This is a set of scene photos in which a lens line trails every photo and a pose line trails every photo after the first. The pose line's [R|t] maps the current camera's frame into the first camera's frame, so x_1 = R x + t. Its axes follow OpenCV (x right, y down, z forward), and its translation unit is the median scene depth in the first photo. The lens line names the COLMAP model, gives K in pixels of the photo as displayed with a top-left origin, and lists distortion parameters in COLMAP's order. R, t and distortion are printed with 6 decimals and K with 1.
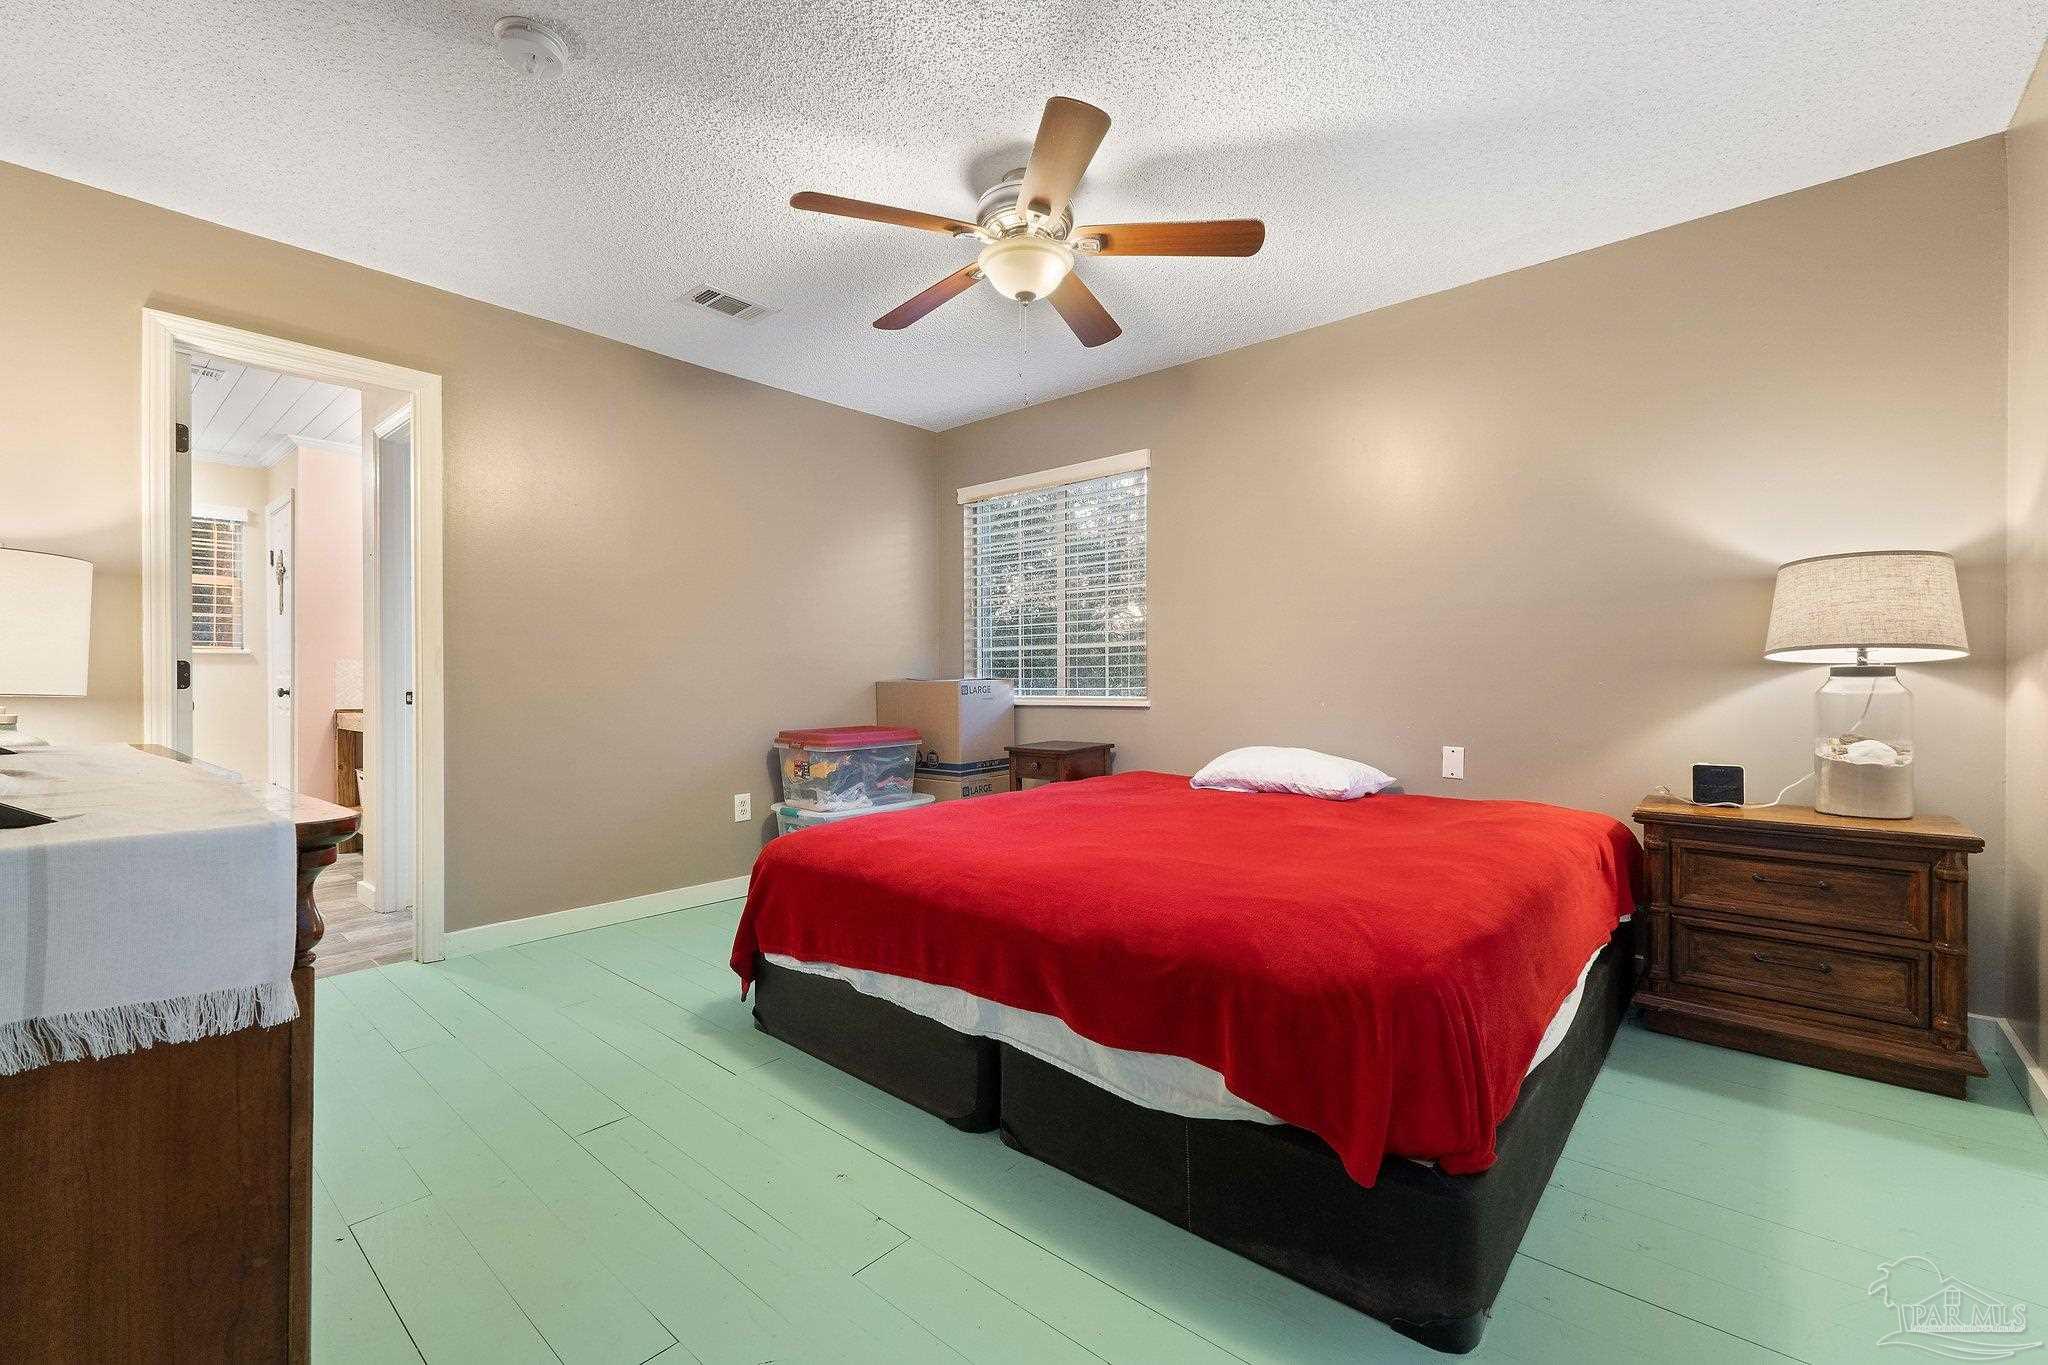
lens RADIAL K [[855.8, 0, 1022.5], [0, 855.8, 689.5], [0, 0, 1]] dist [0.004099, -0.000132]
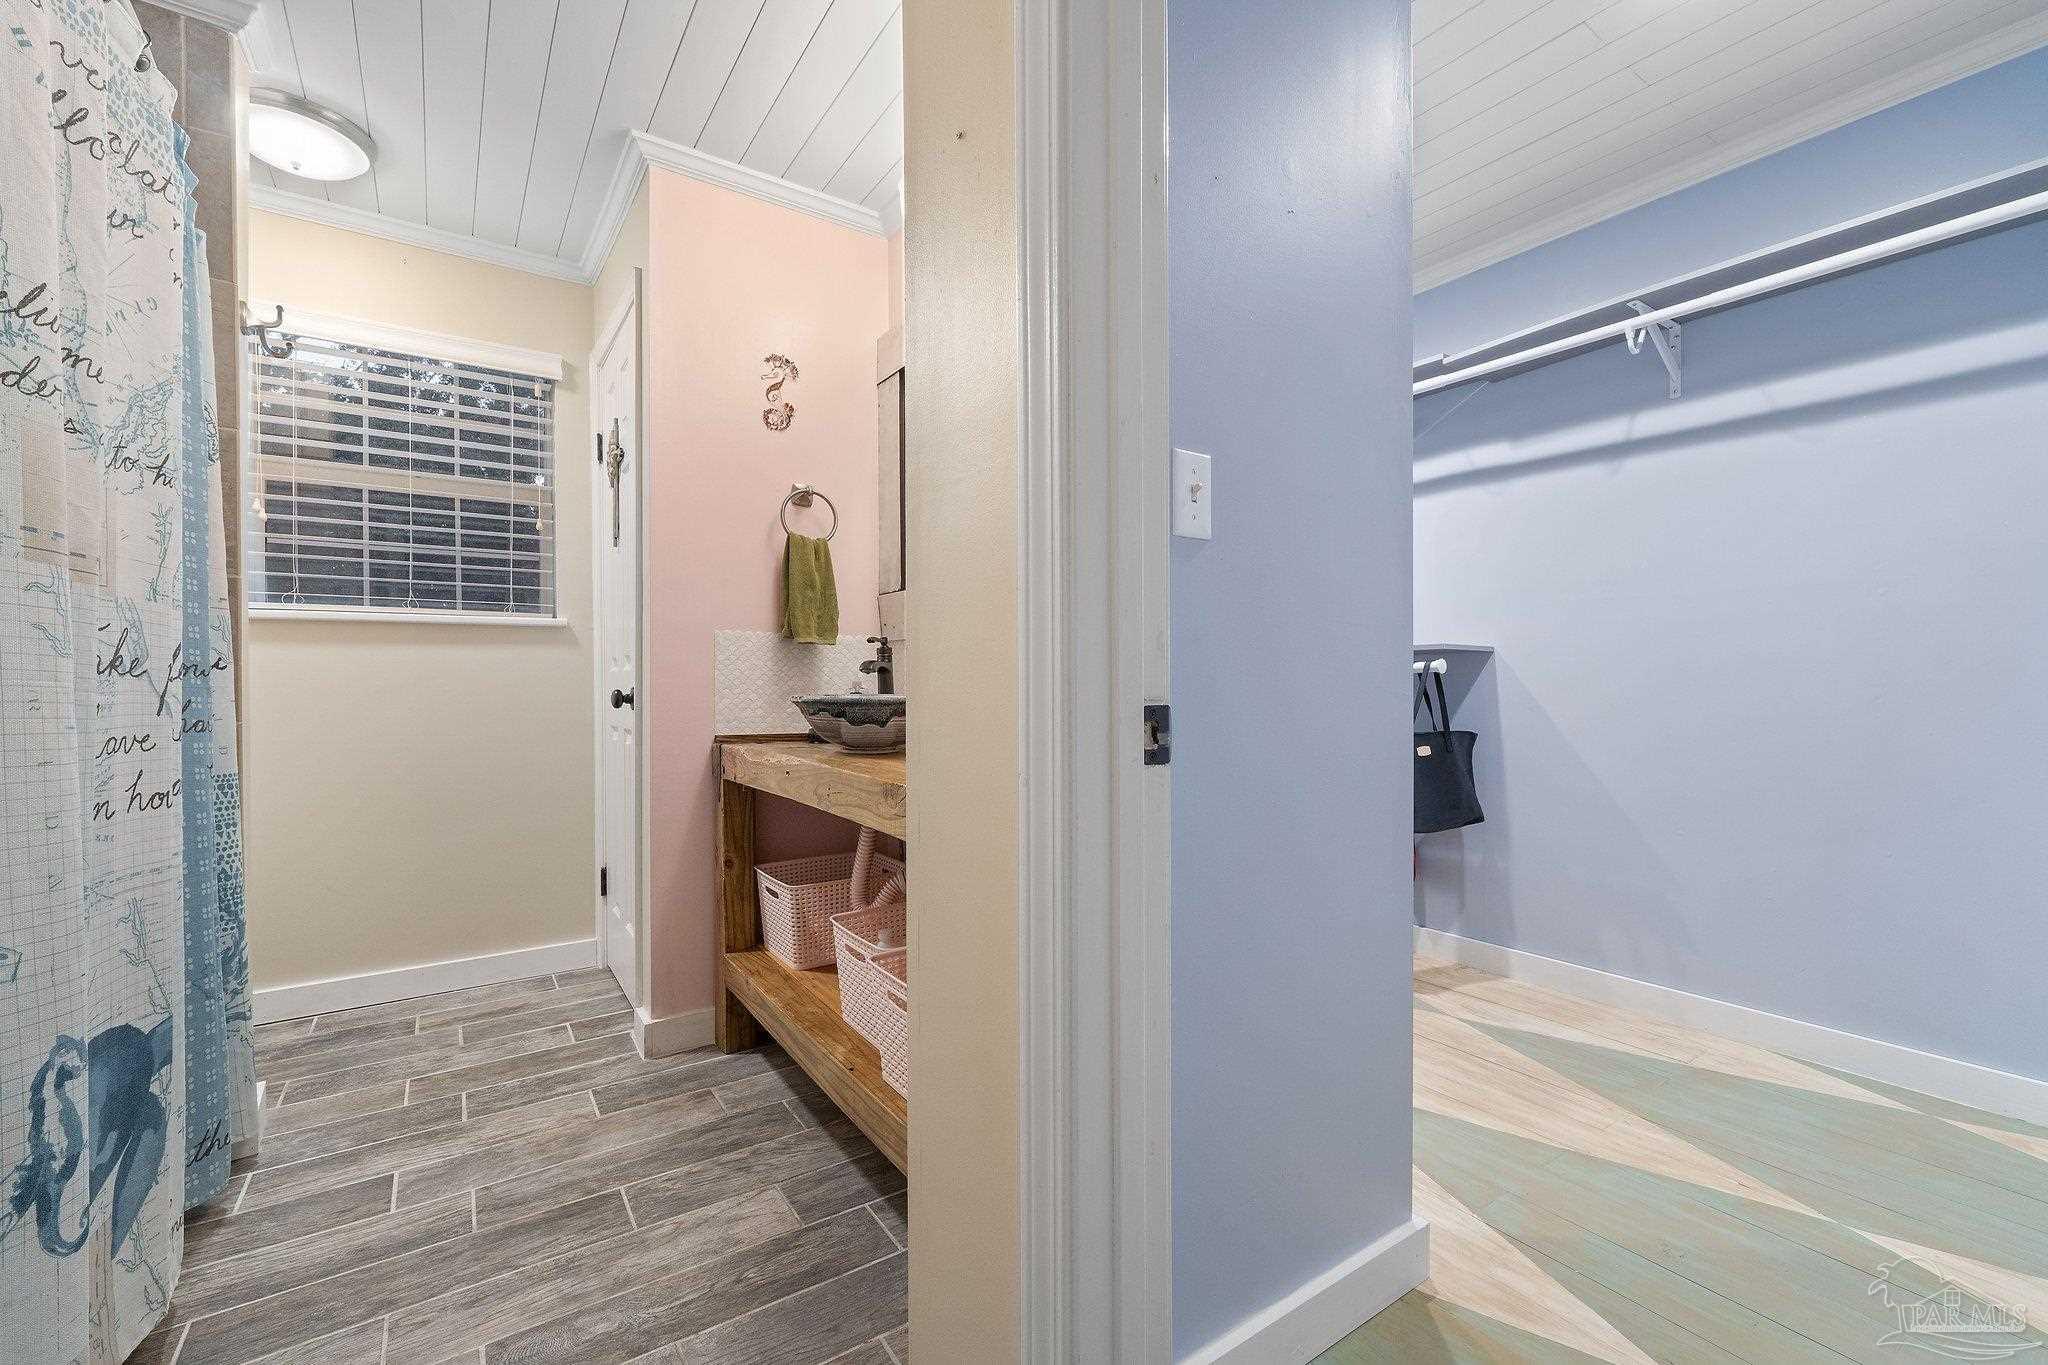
lens RADIAL K [[855.8, 0, 1022.5], [0, 855.8, 689.5], [0, 0, 1]] dist [0.004099, -0.000132]
pose [[0.968957, -0.002982, -0.247213, -0.497271], [0.003270, 0.999994, 0.000753, -0.001381], [0.247209, -0.001538, 0.968961, 0.558014]]
